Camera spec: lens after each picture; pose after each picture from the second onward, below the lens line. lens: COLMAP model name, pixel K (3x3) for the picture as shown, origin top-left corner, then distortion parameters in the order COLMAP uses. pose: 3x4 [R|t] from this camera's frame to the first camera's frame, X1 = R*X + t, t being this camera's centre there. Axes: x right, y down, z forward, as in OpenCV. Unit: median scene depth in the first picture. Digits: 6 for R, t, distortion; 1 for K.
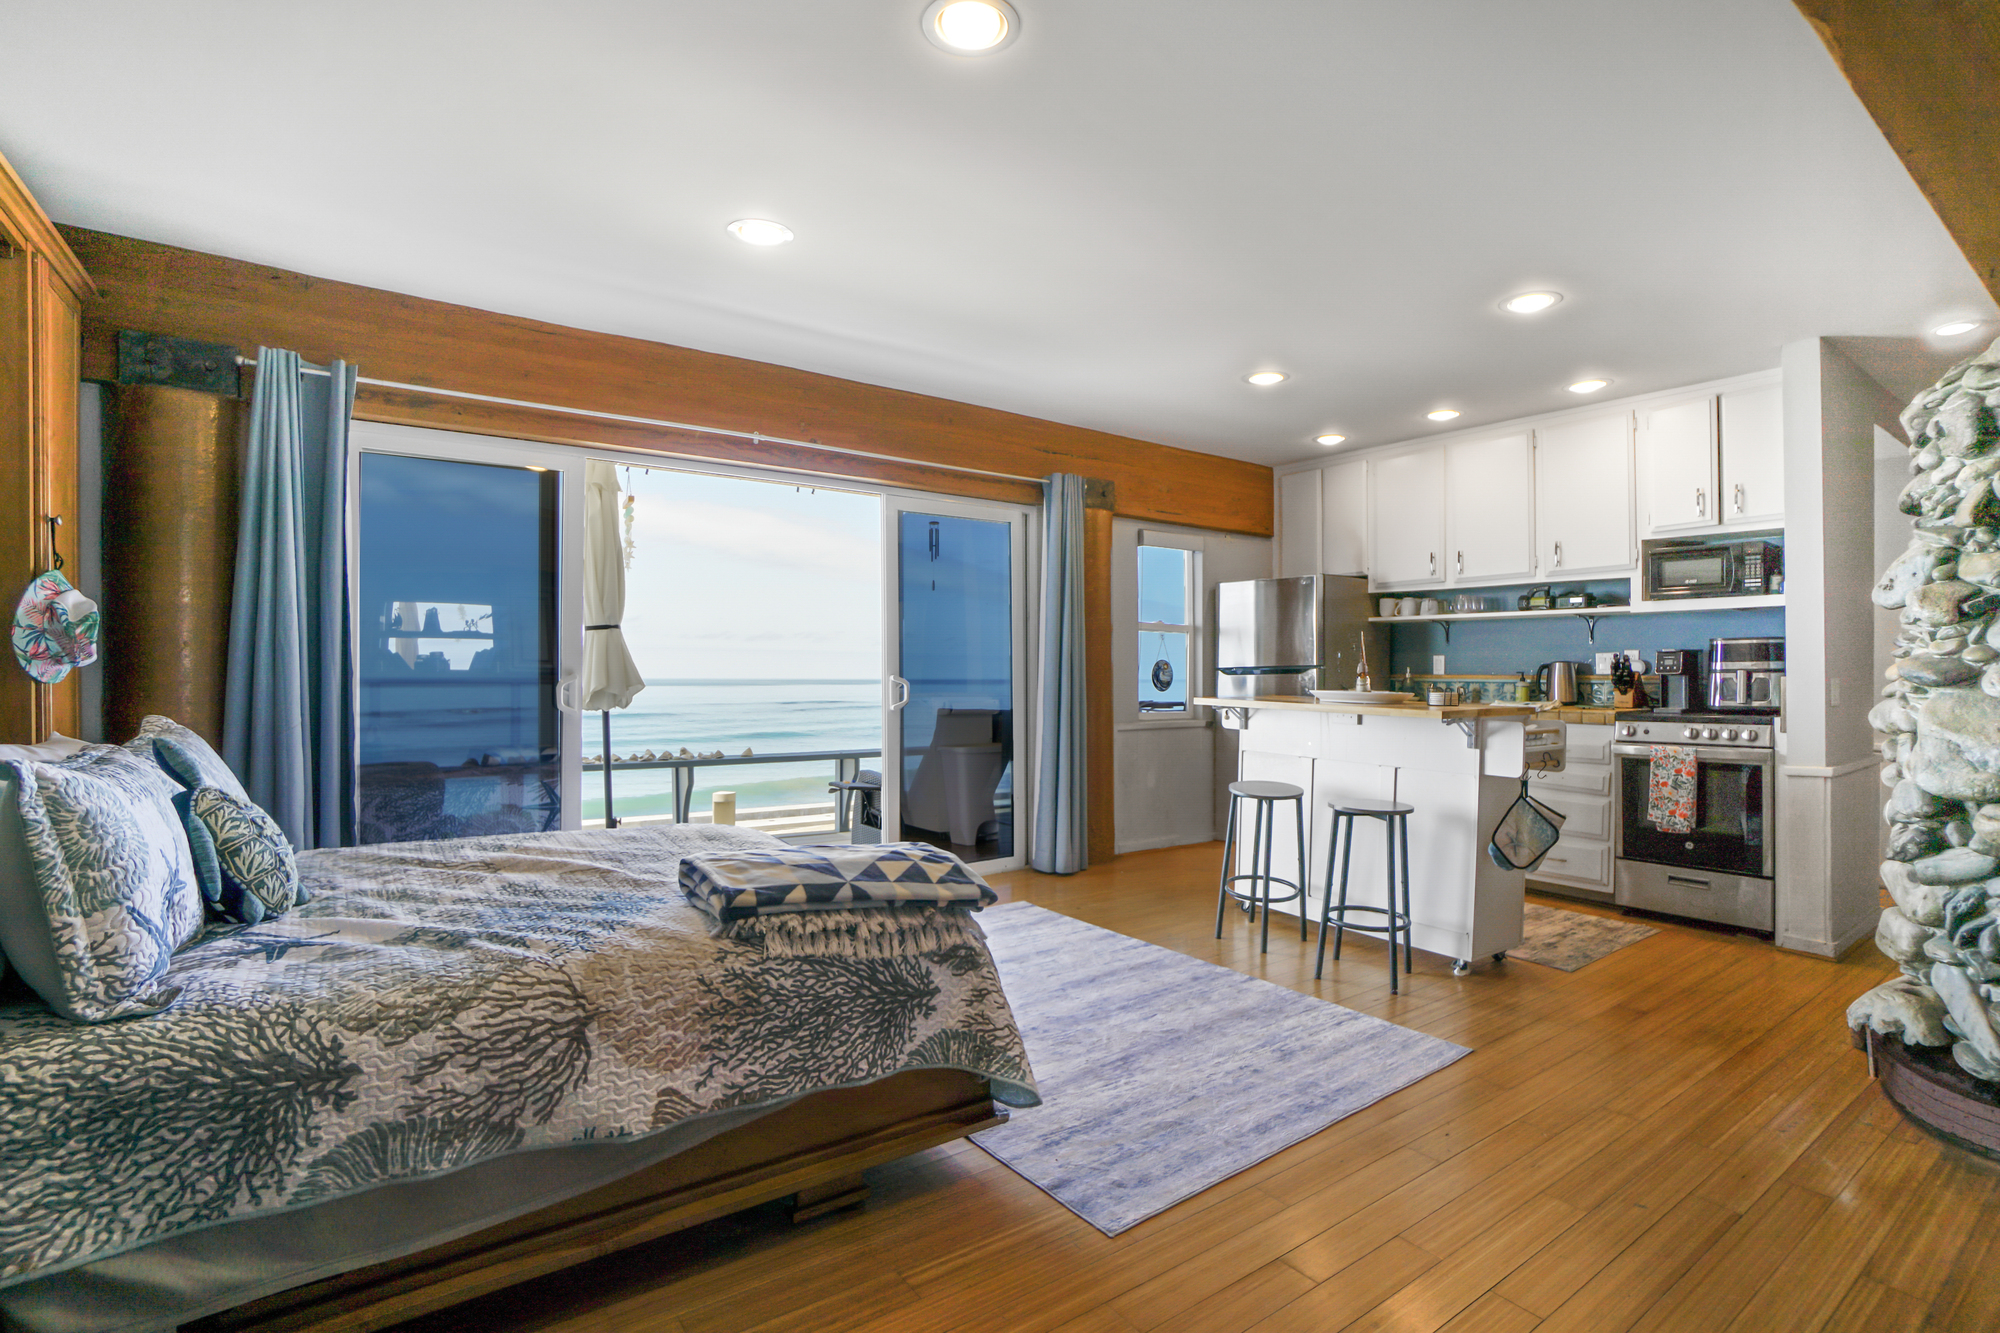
lens RADIAL K [[926.5, 0, 1011.0], [0, 926.5, 664.8], [0, 0, 1]] dist [-0.052782, 0.016086]
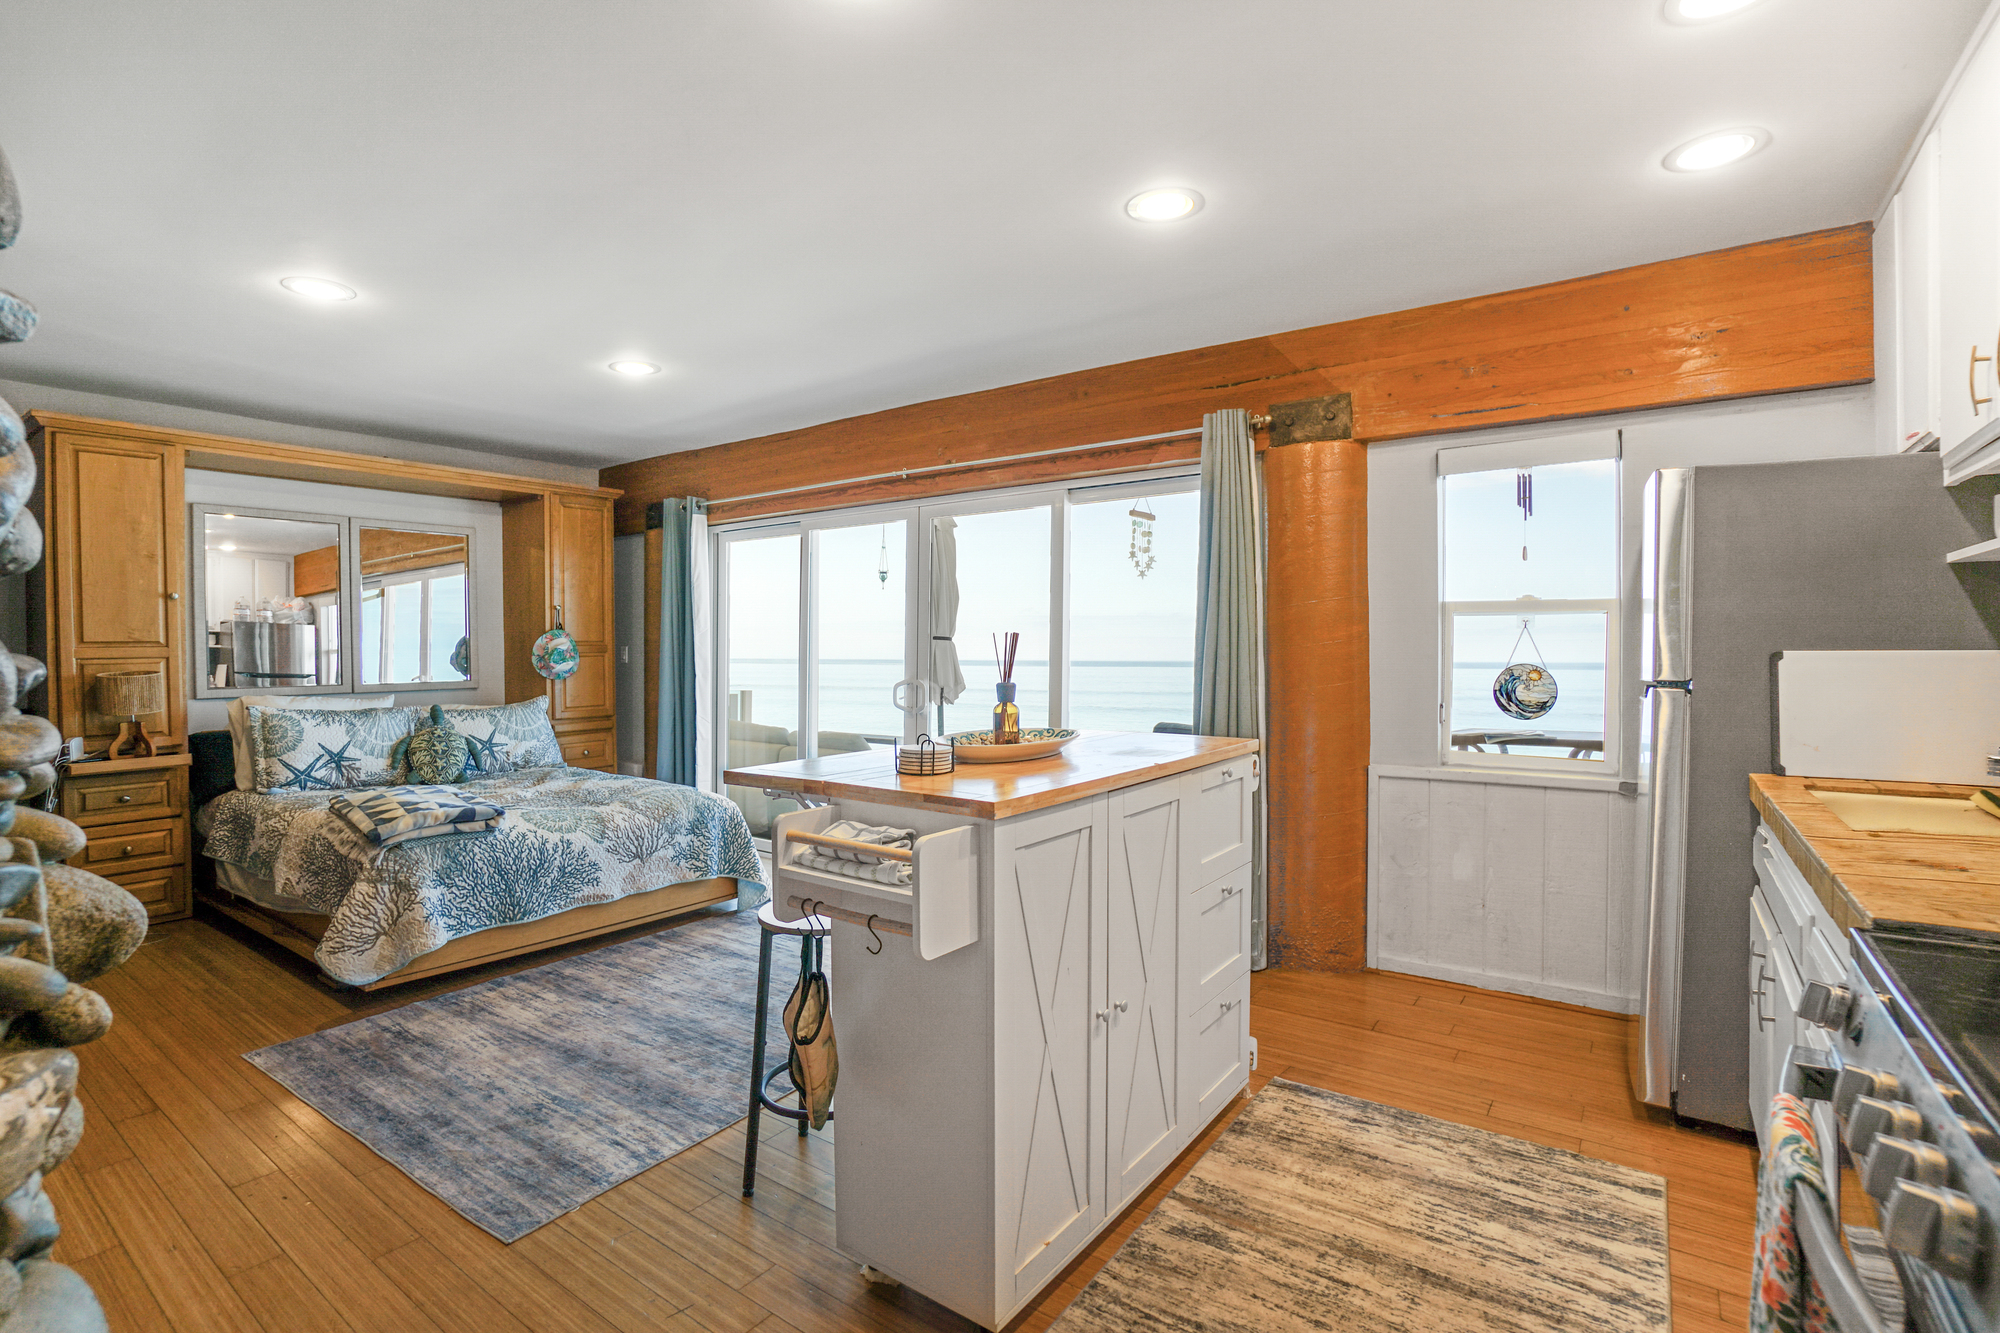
lens RADIAL K [[926.5, 0, 1030.7], [0, 926.5, 665.8], [0, 0, 1]] dist [-0.052782, 0.016086]
pose [[0.343800, 0.005102, -0.939029, 0.915451], [0.001986, 0.999979, 0.006160, -0.015553], [0.939041, -0.003983, 0.343783, 0.804402]]
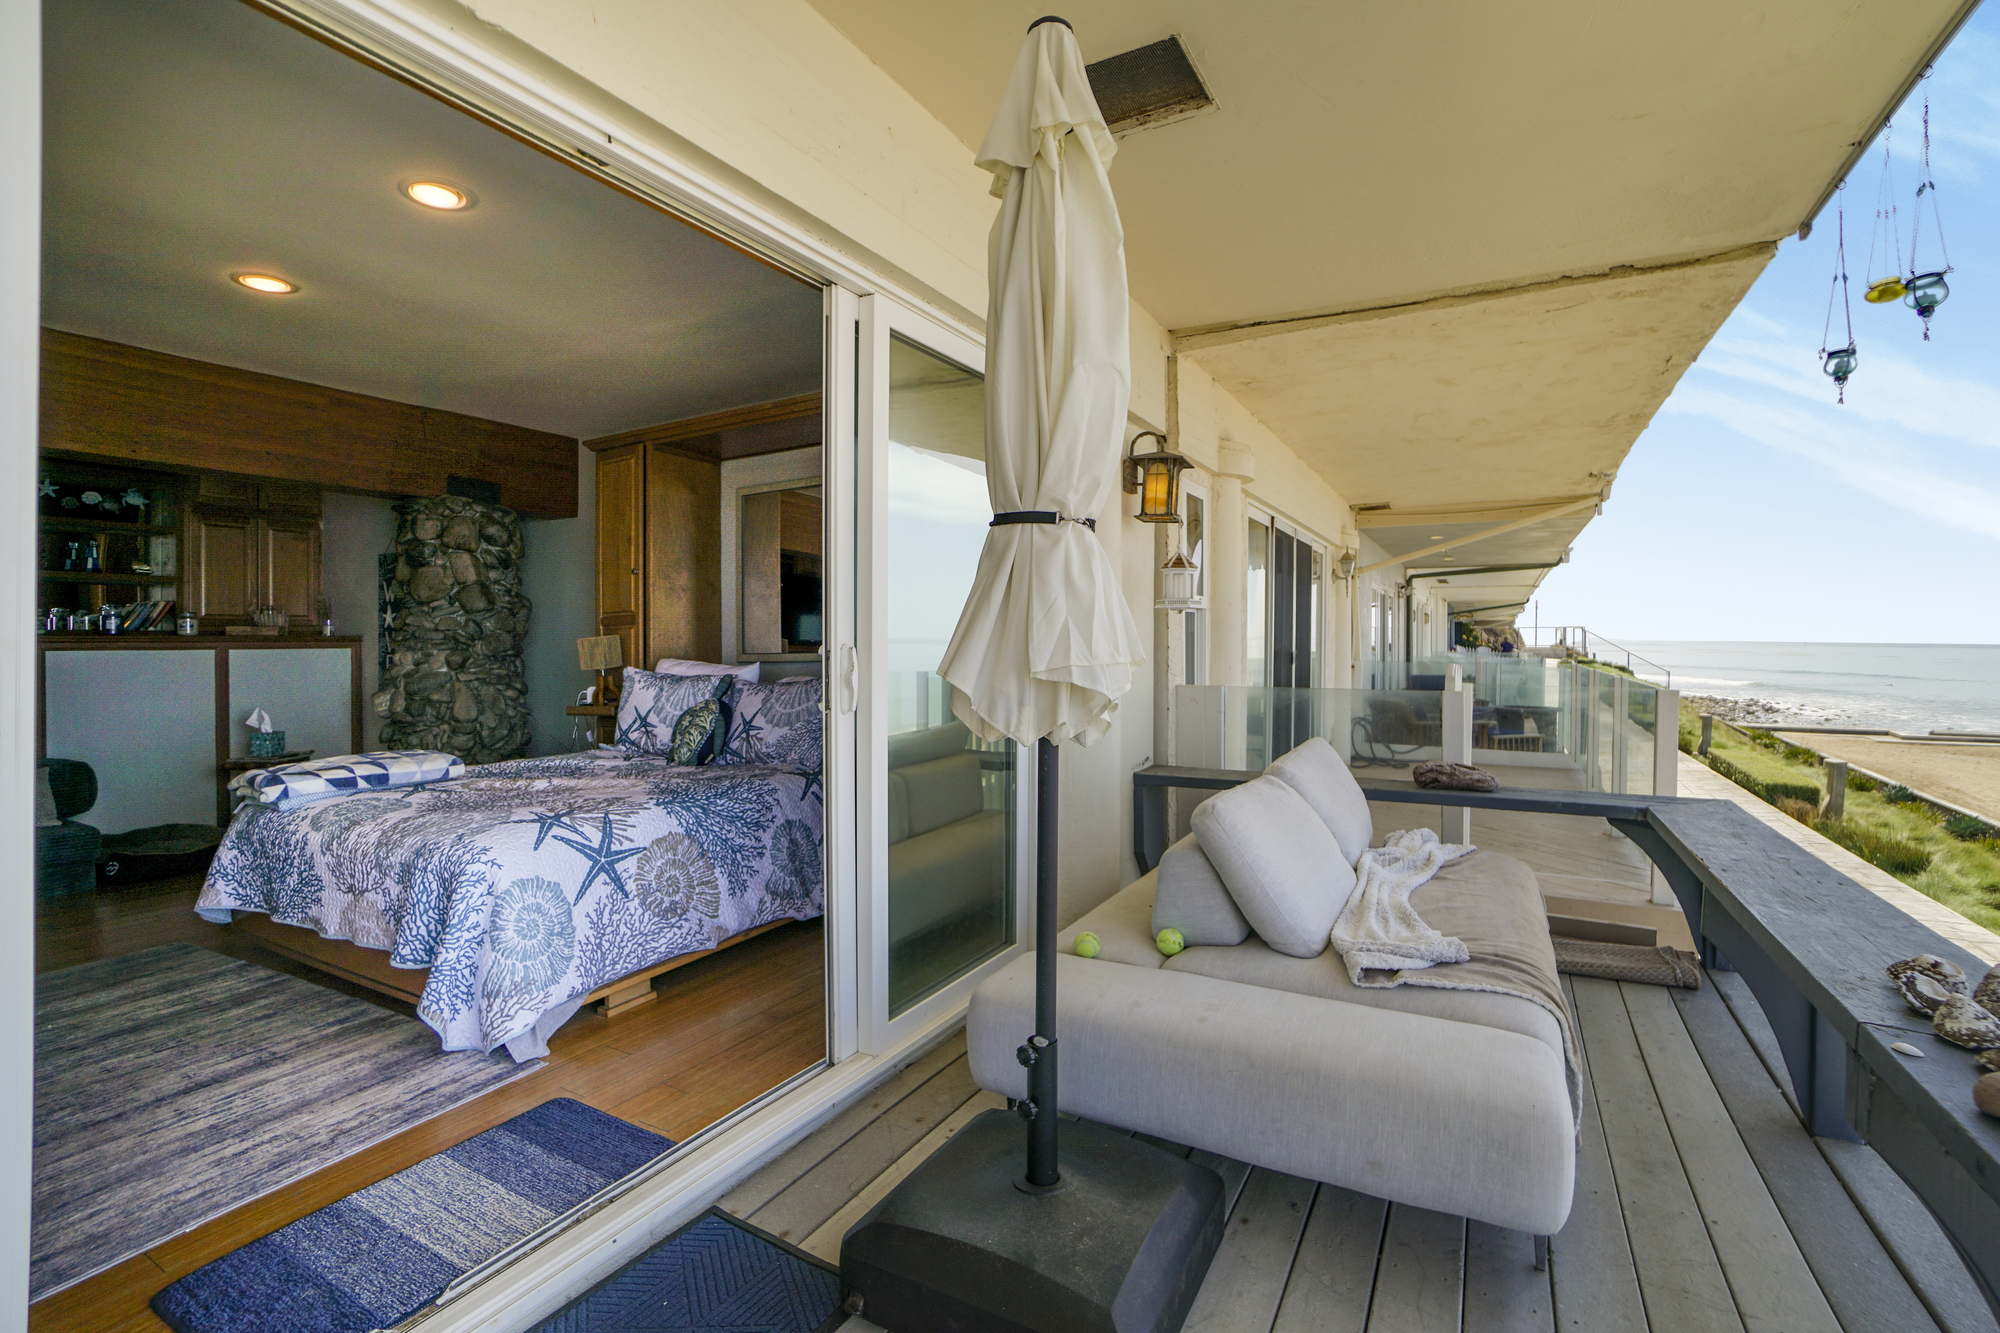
lens RADIAL K [[898.3, 0, 1003.7], [0, 898.3, 646.1], [0, 0, 1]] dist [-0.050896, 0.015716]
pose [[-0.910454, -0.000589, -0.413609, -0.325082], [0.002432, 0.999974, -0.006778, 0.014890], [0.413602, -0.007178, -0.910429, 1.555726]]
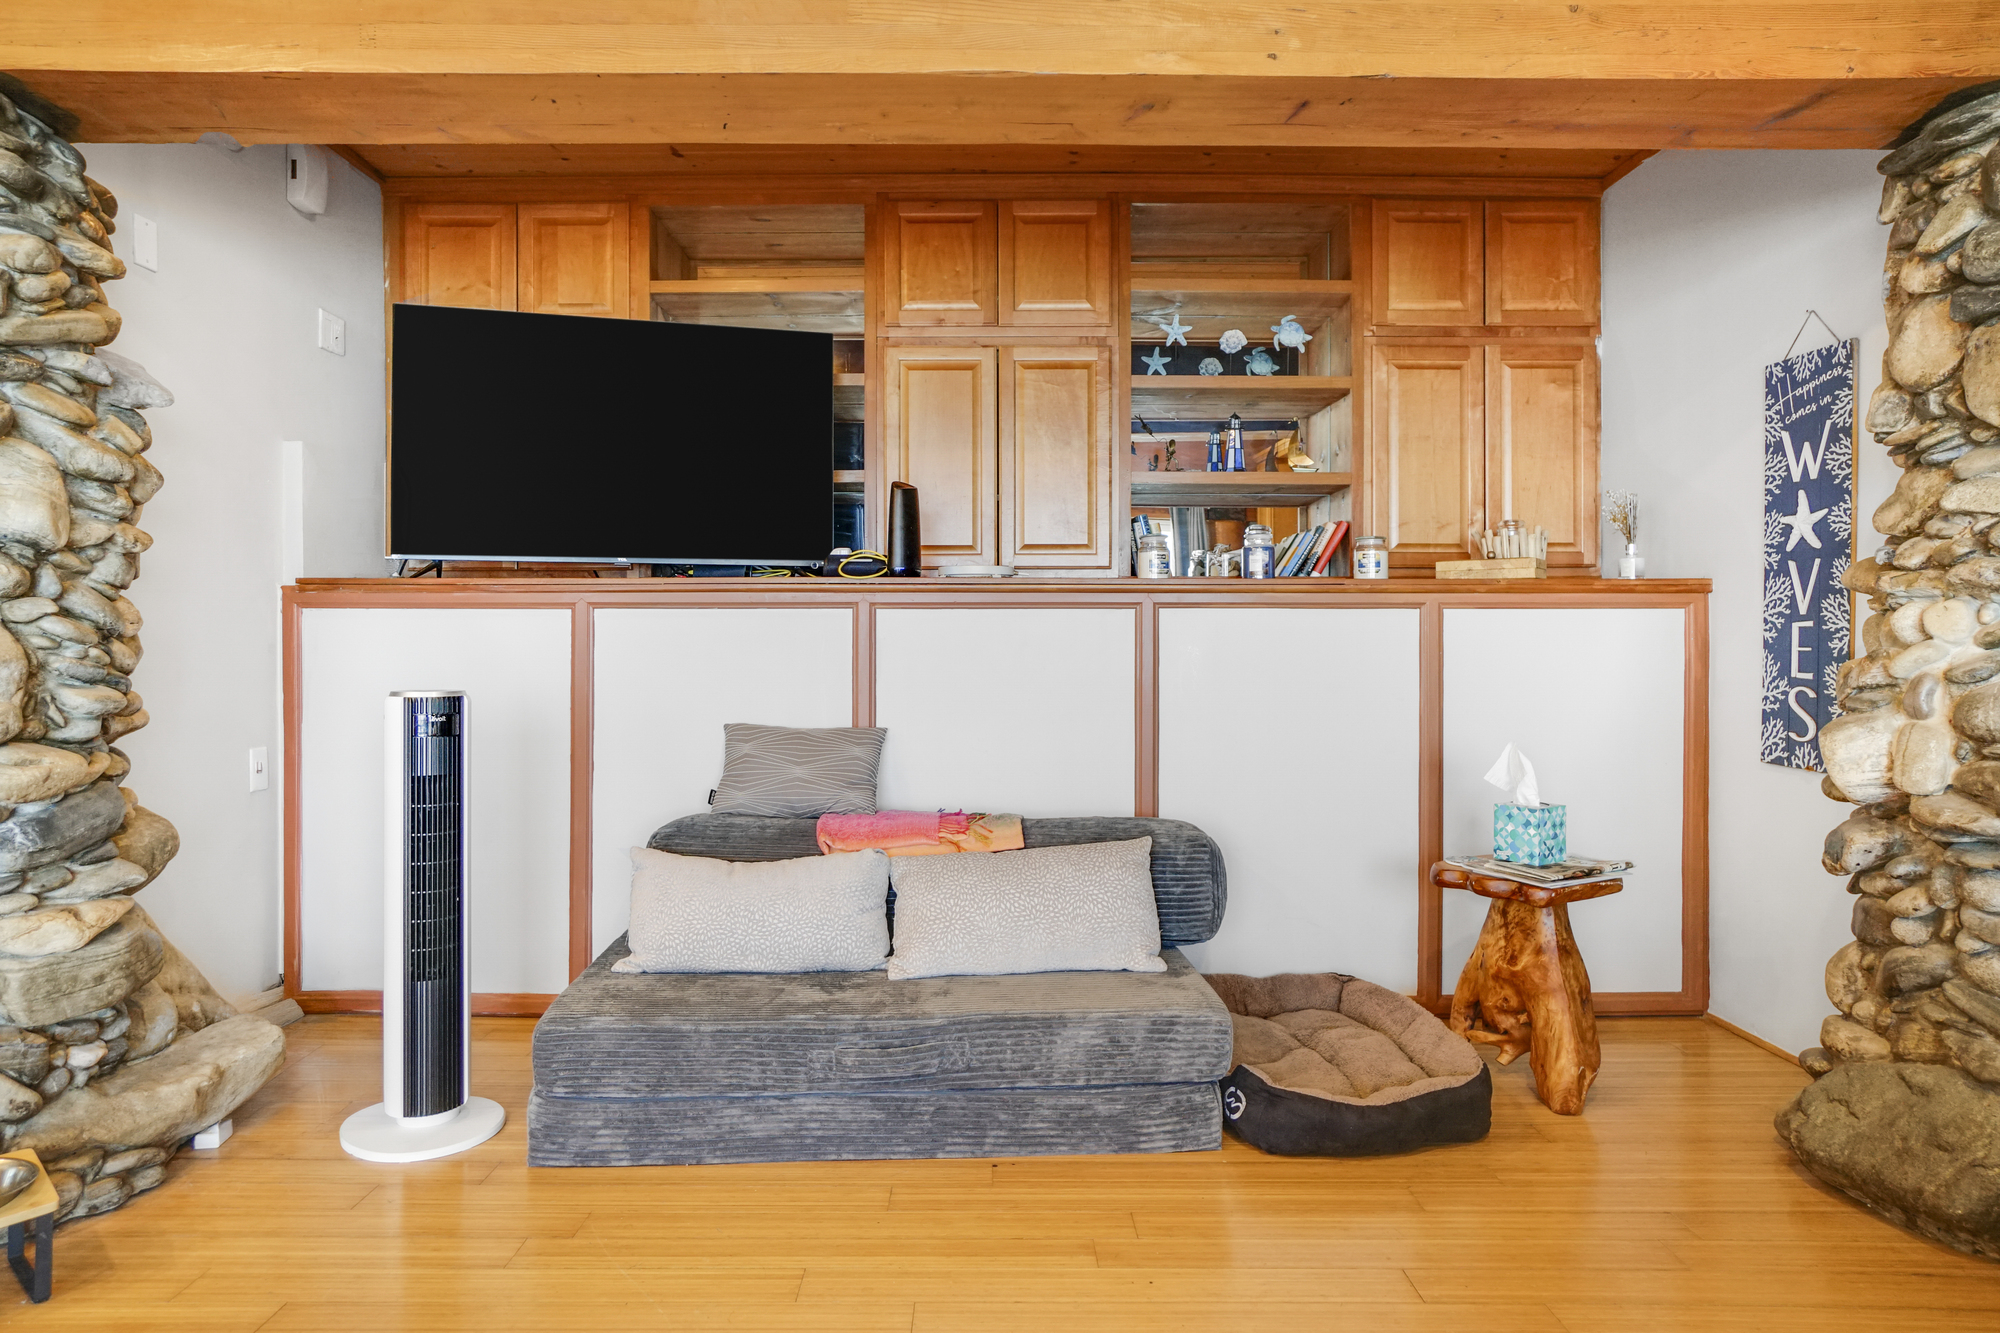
lens RADIAL K [[1115.1, 0, 989.6], [0, 1115.1, 649.1], [0, 0, 1]] dist [-0.016345, 0.003933]
pose [[-0.803493, -0.007637, 0.595265, -0.015074], [-0.010125, 0.999948, -0.000838, 0.039194], [-0.595228, -0.006701, -0.803529, 0.696553]]
